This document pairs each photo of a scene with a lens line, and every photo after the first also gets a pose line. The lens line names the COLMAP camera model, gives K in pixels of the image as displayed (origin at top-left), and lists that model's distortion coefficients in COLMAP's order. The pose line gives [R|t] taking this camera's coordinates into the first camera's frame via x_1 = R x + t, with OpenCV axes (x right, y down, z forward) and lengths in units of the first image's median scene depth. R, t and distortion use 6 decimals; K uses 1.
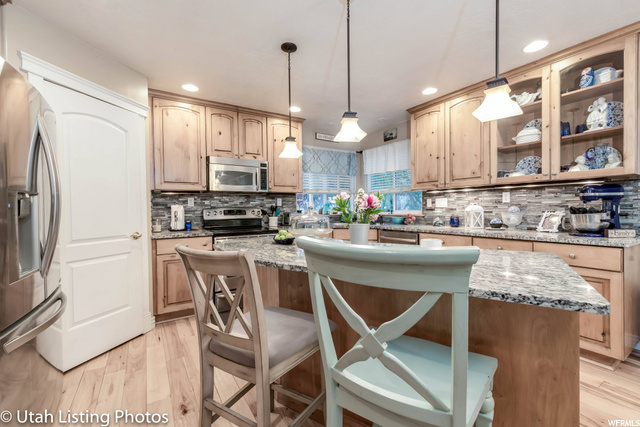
lens RADIAL K [[276.1, 0, 320.8], [0, 276.1, 213.9], [0, 0, 1]] dist [0.002010, 0.000962]
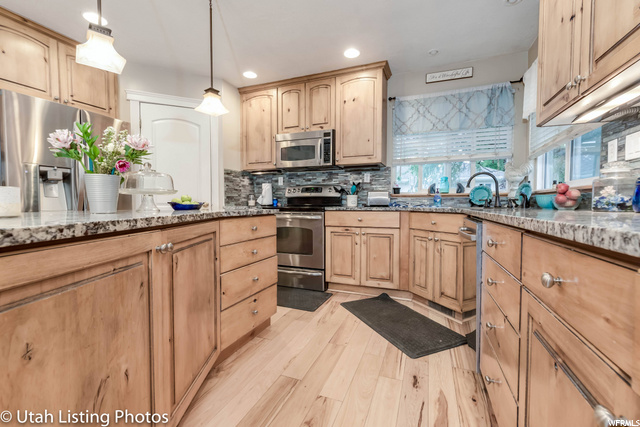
lens RADIAL K [[276.1, 0, 319.0], [0, 276.1, 212.0], [0, 0, 1]] dist [0.002010, 0.000962]
pose [[0.579973, 0.036872, -0.813801, 0.501581], [-0.023372, 0.999317, 0.028621, 0.044064], [0.814300, 0.002420, 0.580439, 0.484680]]
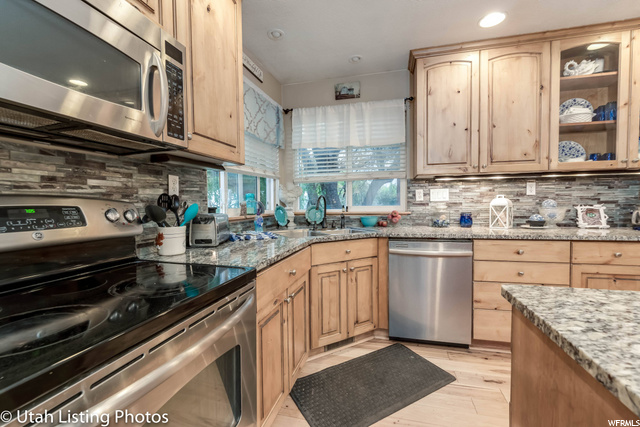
lens RADIAL K [[276.1, 0, 322.9], [0, 276.1, 212.7], [0, 0, 1]] dist [0.002010, 0.000962]
pose [[0.728744, -0.022261, 0.684424, -0.301709], [0.018529, 0.999747, 0.012787, -0.008357], [-0.684535, 0.003363, 0.728972, 0.691748]]
